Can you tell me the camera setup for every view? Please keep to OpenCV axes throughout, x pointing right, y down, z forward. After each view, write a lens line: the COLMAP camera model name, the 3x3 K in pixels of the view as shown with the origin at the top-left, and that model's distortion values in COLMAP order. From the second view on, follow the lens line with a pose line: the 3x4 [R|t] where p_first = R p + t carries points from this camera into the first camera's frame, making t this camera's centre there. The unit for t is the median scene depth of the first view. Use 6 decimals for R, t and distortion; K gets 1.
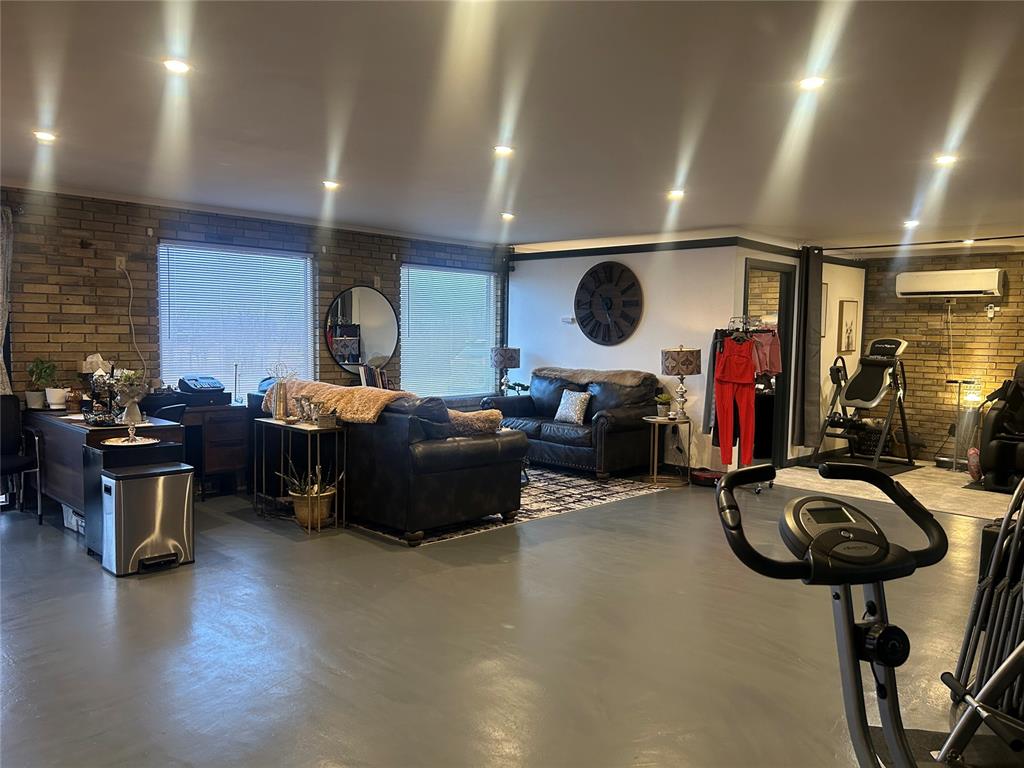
lens RADIAL K [[768.3, 0, 508.9], [0, 768.3, 387.6], [0, 0, 1]] dist [0.088259, -0.114932]
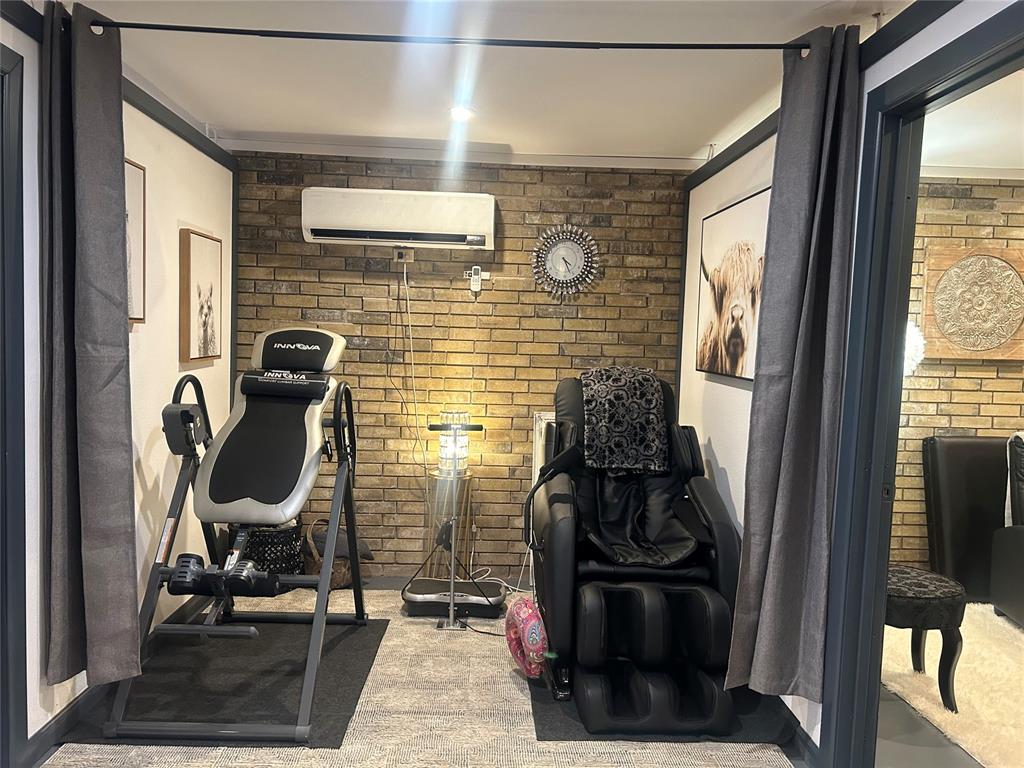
lens RADIAL K [[768.3, 0, 508.9], [0, 768.3, 387.6], [0, 0, 1]] dist [0.088259, -0.114932]
pose [[0.691568, -0.039075, 0.721254, 0.265433], [0.033042, 0.999202, 0.022451, -0.037419], [-0.721555, 0.008305, 0.692307, 0.637180]]
